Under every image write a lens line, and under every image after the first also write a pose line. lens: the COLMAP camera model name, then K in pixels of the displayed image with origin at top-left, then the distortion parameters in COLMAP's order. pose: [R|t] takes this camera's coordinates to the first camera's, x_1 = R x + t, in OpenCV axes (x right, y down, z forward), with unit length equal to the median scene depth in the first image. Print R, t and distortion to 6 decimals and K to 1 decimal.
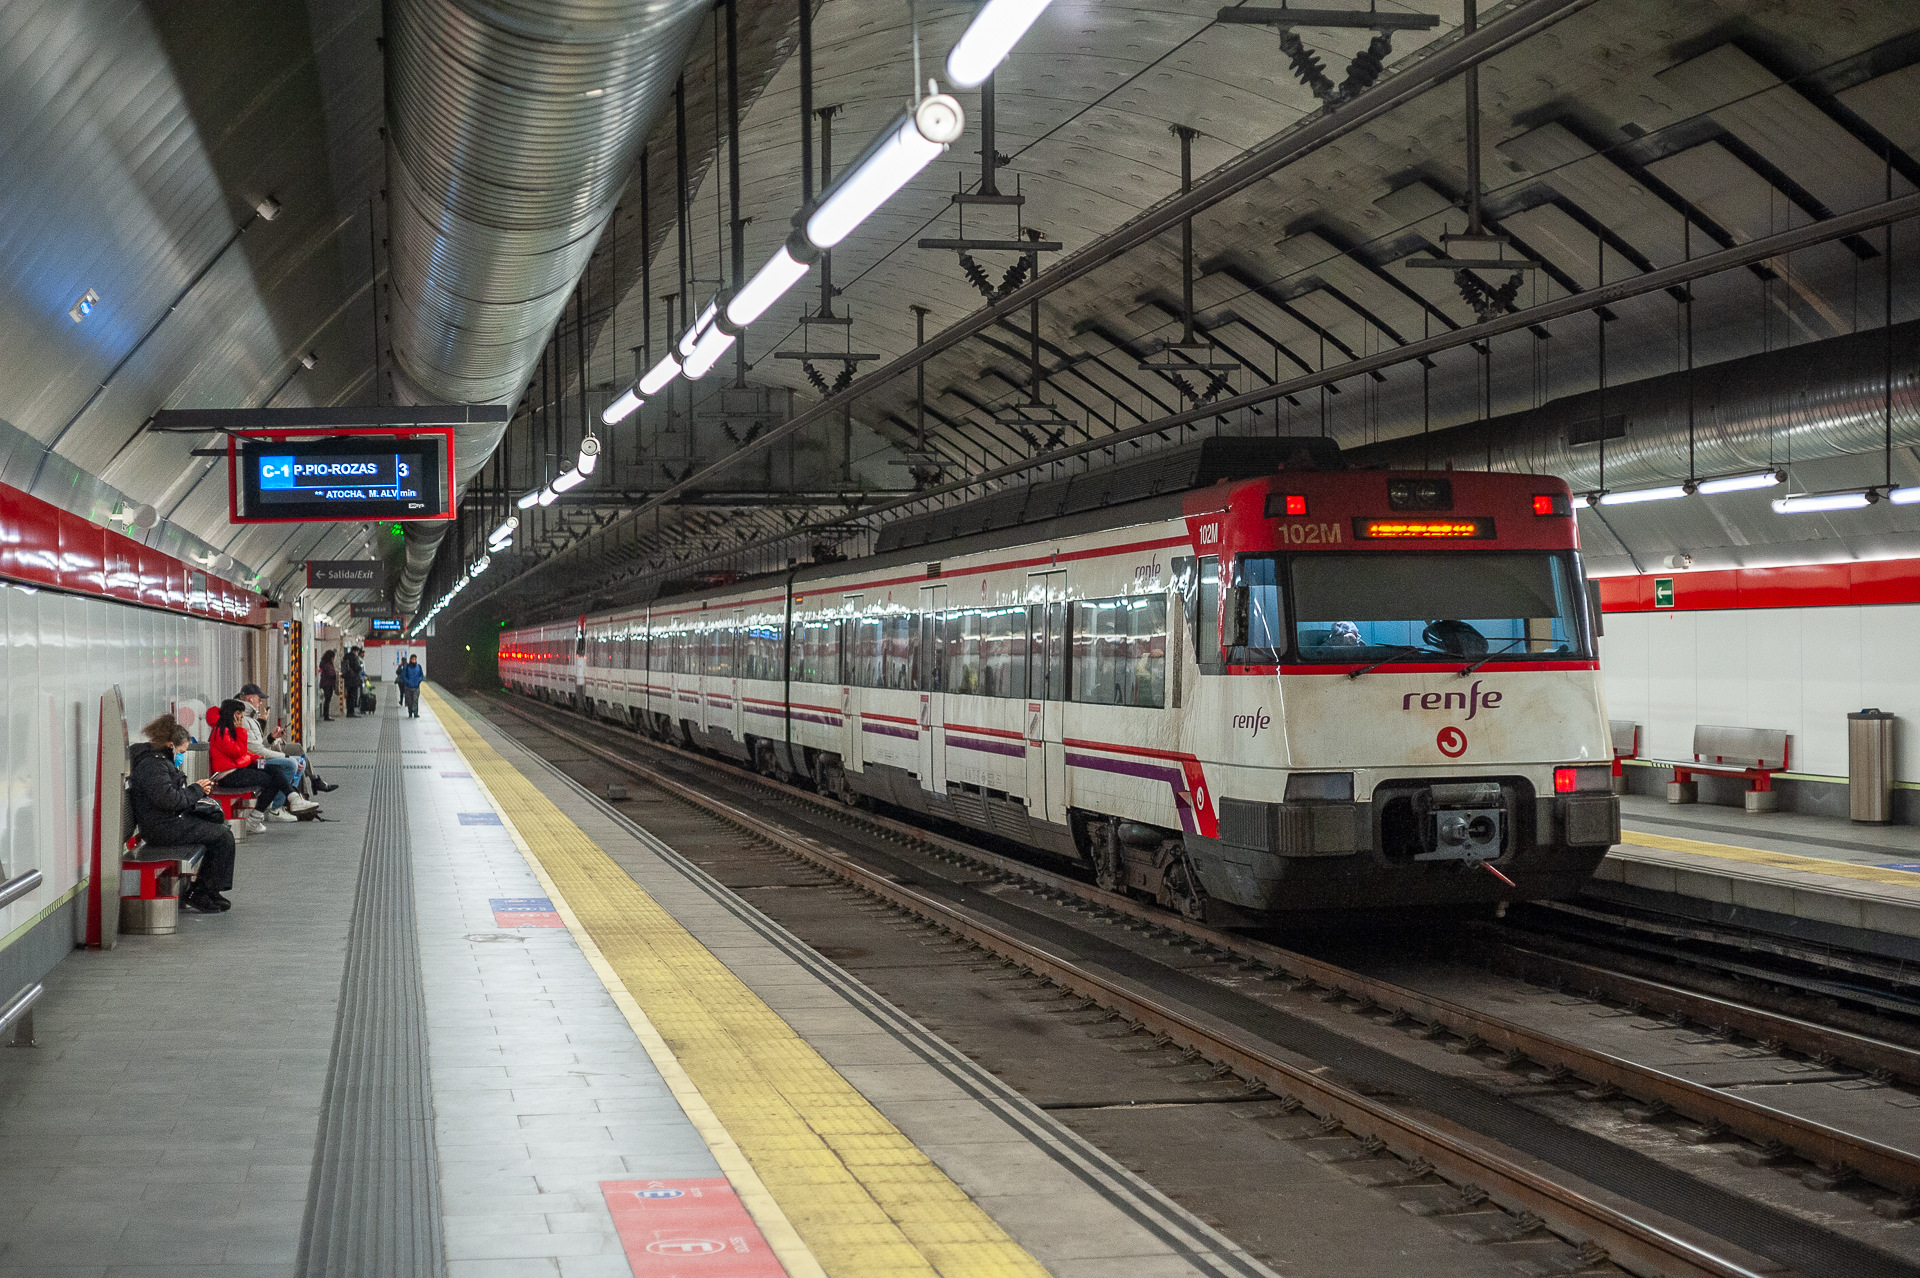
lens RADIAL K [[2781.7, 0, 958.3], [0, 2781.7, 646.8], [0, 0, 1]] dist [0.203033, 0.000000]
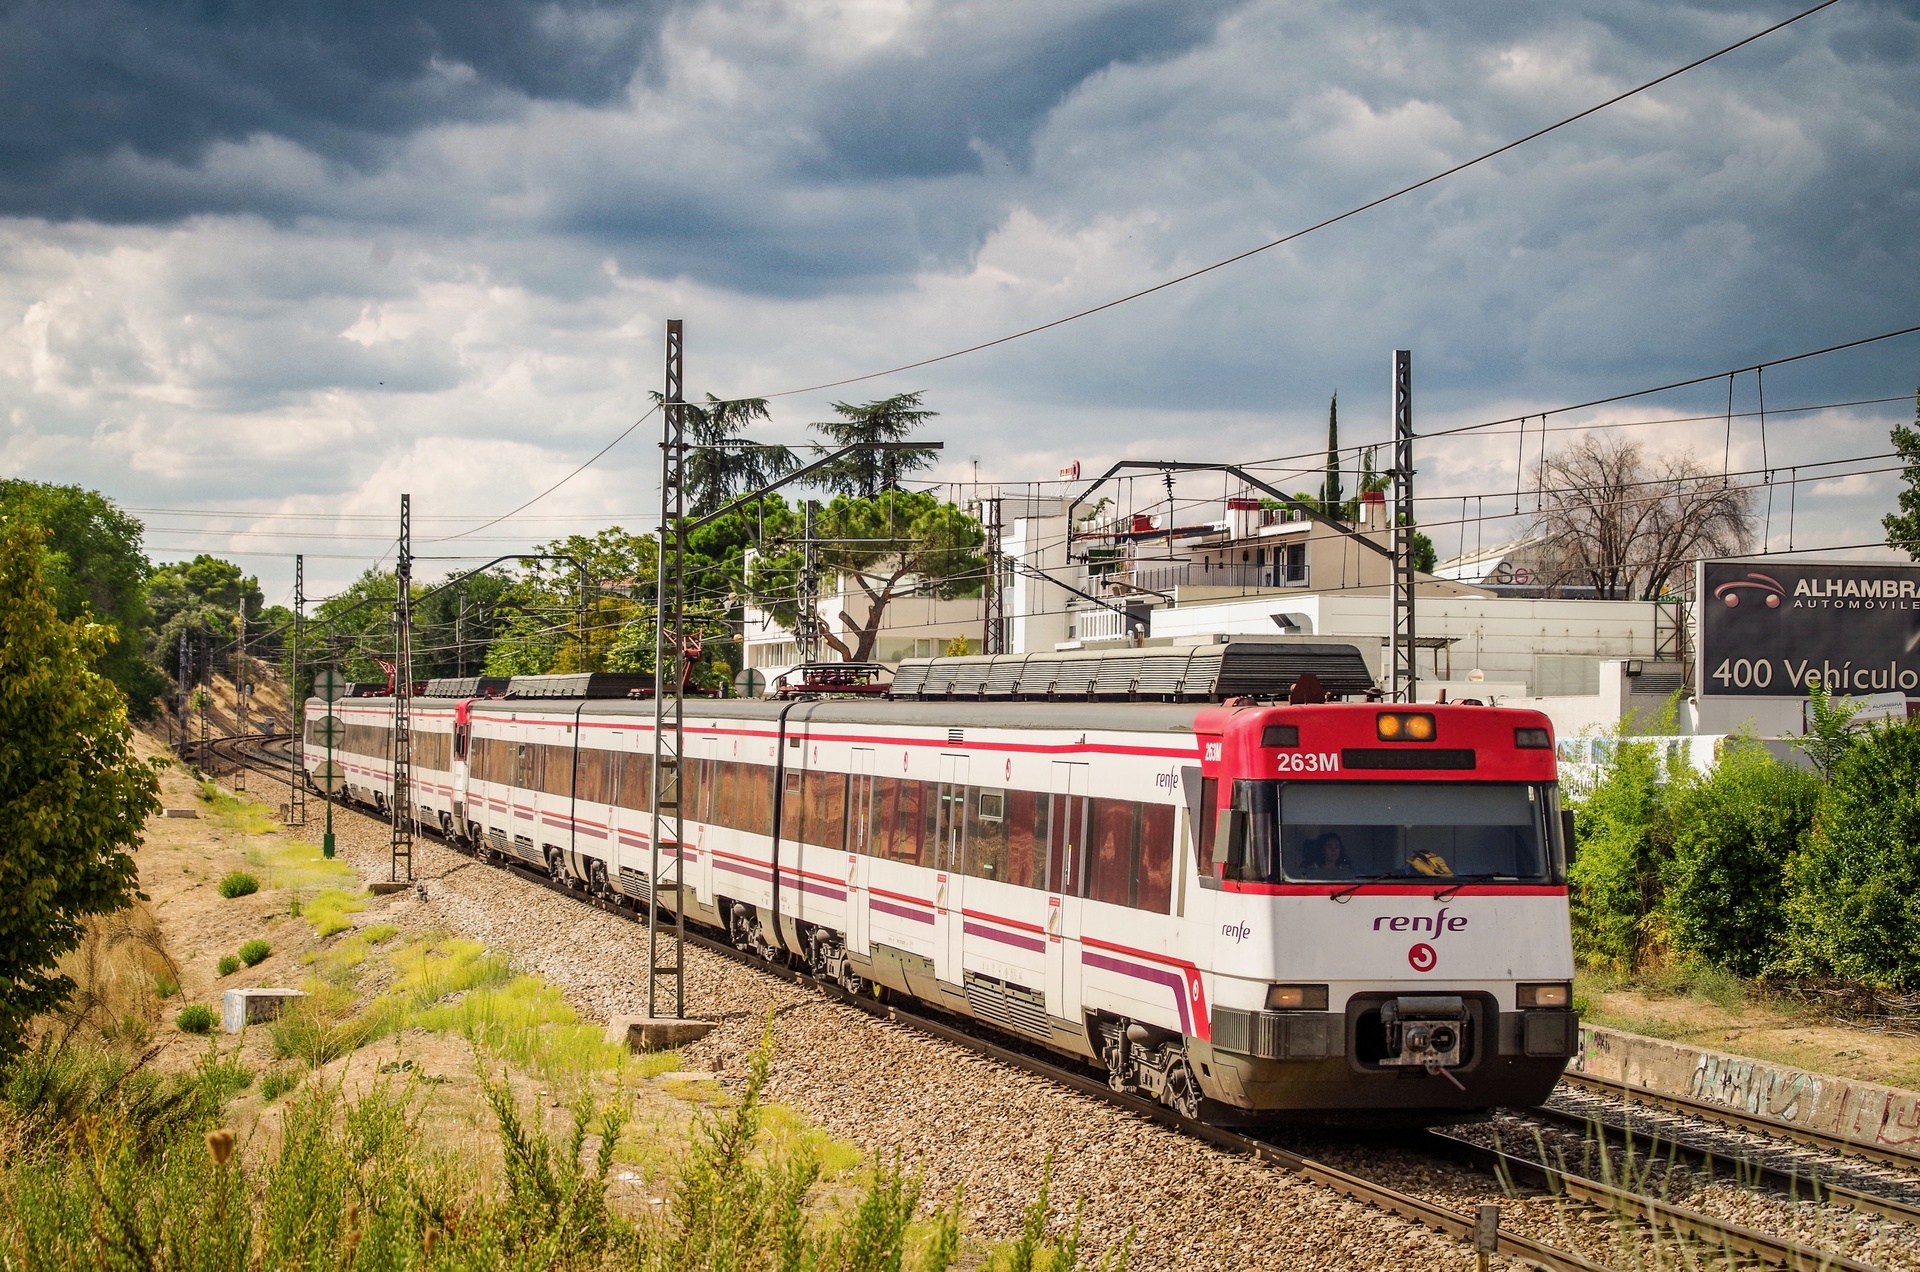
lens RADIAL K [[4451.0, 0, 960.5], [0, 4451.0, 633.7], [0, 0, 1]] dist [0.004823, 0.000000]
pose [[0.999501, 0.030552, -0.007962, 0.004976], [-0.030711, 0.999315, -0.020652, -0.046509], [0.007326, 0.020886, 0.999755, -0.669822]]
